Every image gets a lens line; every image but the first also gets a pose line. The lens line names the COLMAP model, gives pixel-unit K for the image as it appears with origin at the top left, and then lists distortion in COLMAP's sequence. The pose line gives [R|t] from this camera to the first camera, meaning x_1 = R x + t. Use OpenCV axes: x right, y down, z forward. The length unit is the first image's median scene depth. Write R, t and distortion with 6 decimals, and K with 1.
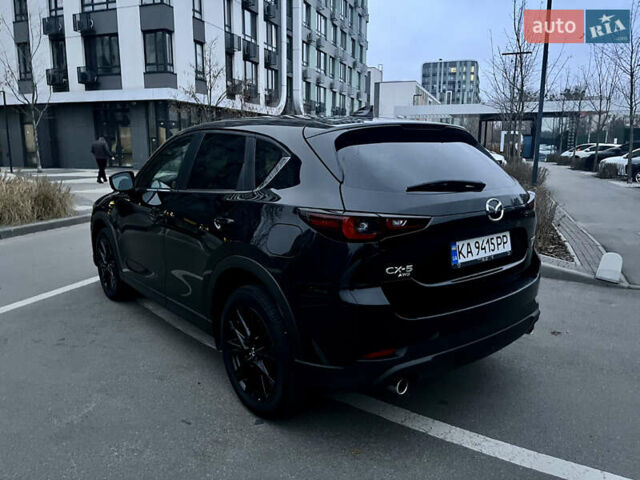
lens RADIAL K [[485.7, 0, 309.1], [0, 485.7, 233.4], [0, 0, 1]] dist [0.097829, -0.131008]
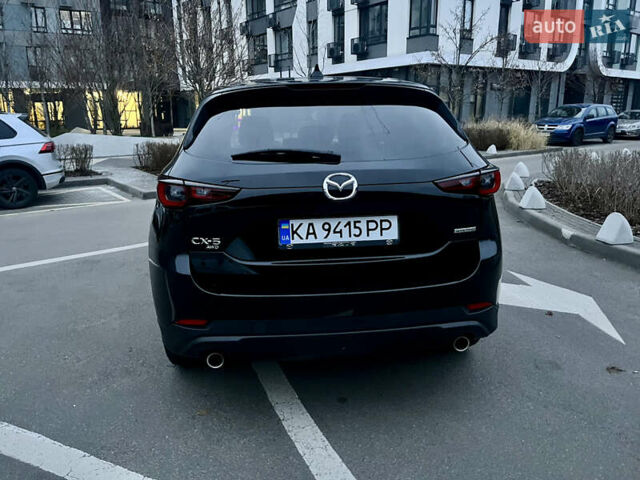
lens RADIAL K [[483.2, 0, 306.5], [0, 483.2, 241.3], [0, 0, 1]] dist [0.069541, -0.080819]
pose [[0.837873, 0.126068, -0.531109, 0.478708], [-0.080901, 0.990900, 0.107578, -0.024248], [0.539837, -0.047169, 0.840447, 0.172923]]
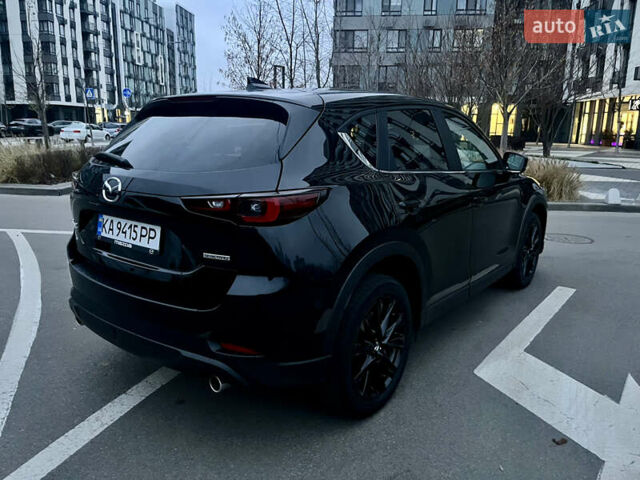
lens RADIAL K [[485.7, 0, 309.1], [0, 485.7, 233.4], [0, 0, 1]] dist [0.097829, -0.131008]
pose [[0.237163, 0.211556, -0.948155, 0.829598], [-0.186684, 0.967735, 0.169229, -0.118406], [0.953364, 0.136871, 0.269005, 0.688193]]
